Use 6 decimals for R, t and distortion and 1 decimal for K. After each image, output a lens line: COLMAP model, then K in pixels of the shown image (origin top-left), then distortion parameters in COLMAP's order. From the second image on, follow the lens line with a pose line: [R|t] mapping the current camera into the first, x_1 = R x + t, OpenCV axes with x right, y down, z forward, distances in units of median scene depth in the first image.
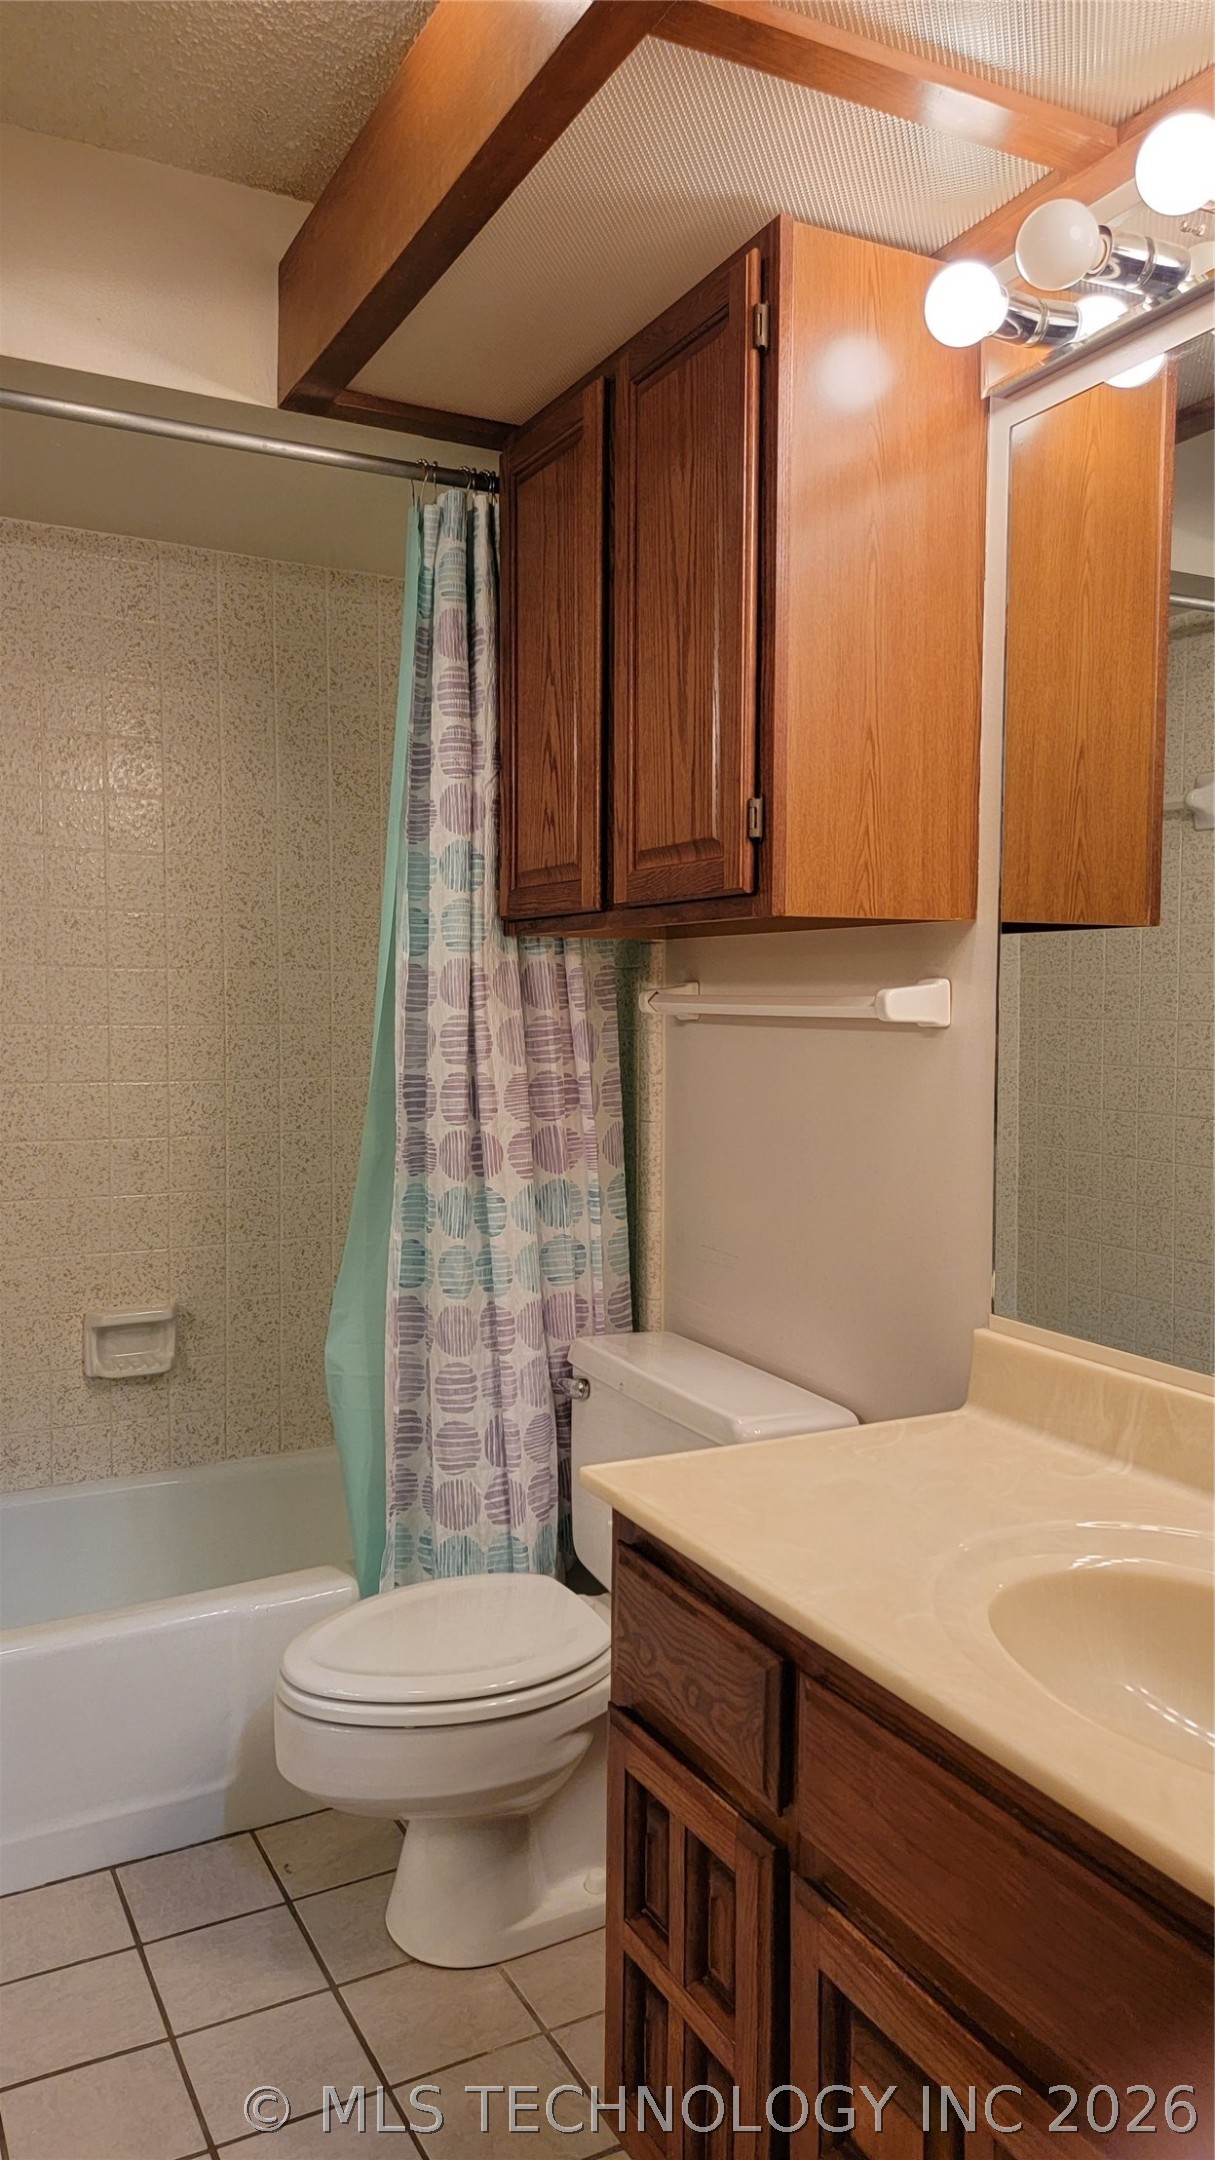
lens RADIAL K [[1506.9, 0, 596.3], [0, 1506.9, 1073.2], [0, 0, 1]] dist [0.071806, -0.046637]
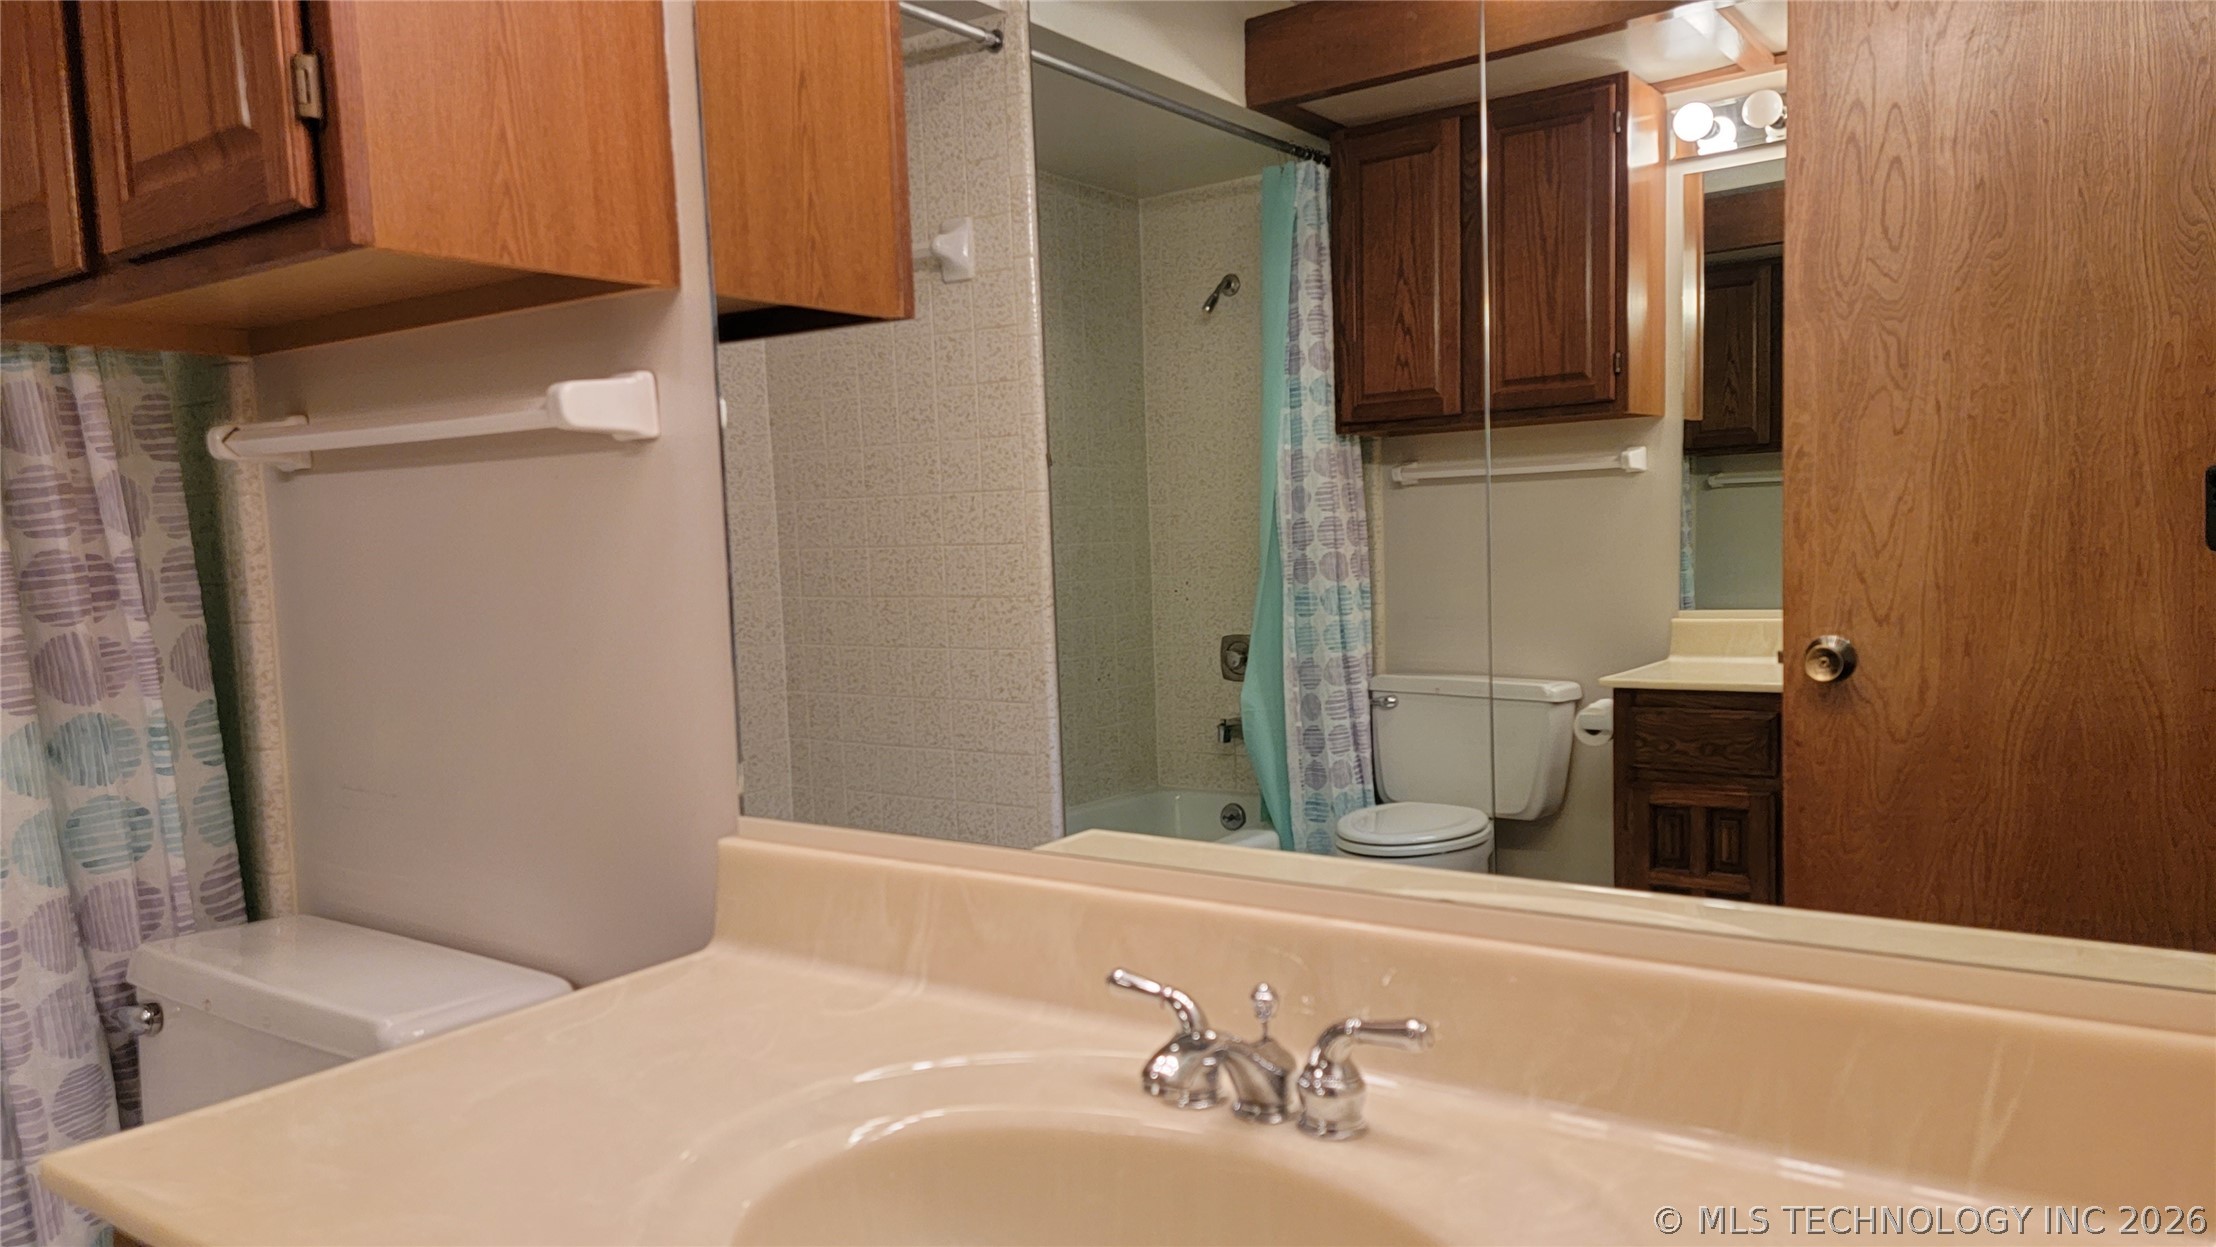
lens RADIAL K [[1545.9, 0, 1114.0], [0, 1545.9, 632.5], [0, 0, 1]] dist [0.071806, -0.046637]
pose [[0.887150, -0.068224, 0.456410, 0.063830], [0.062643, 0.997661, 0.027366, 0.046618], [-0.457210, 0.004313, 0.889348, 0.183192]]
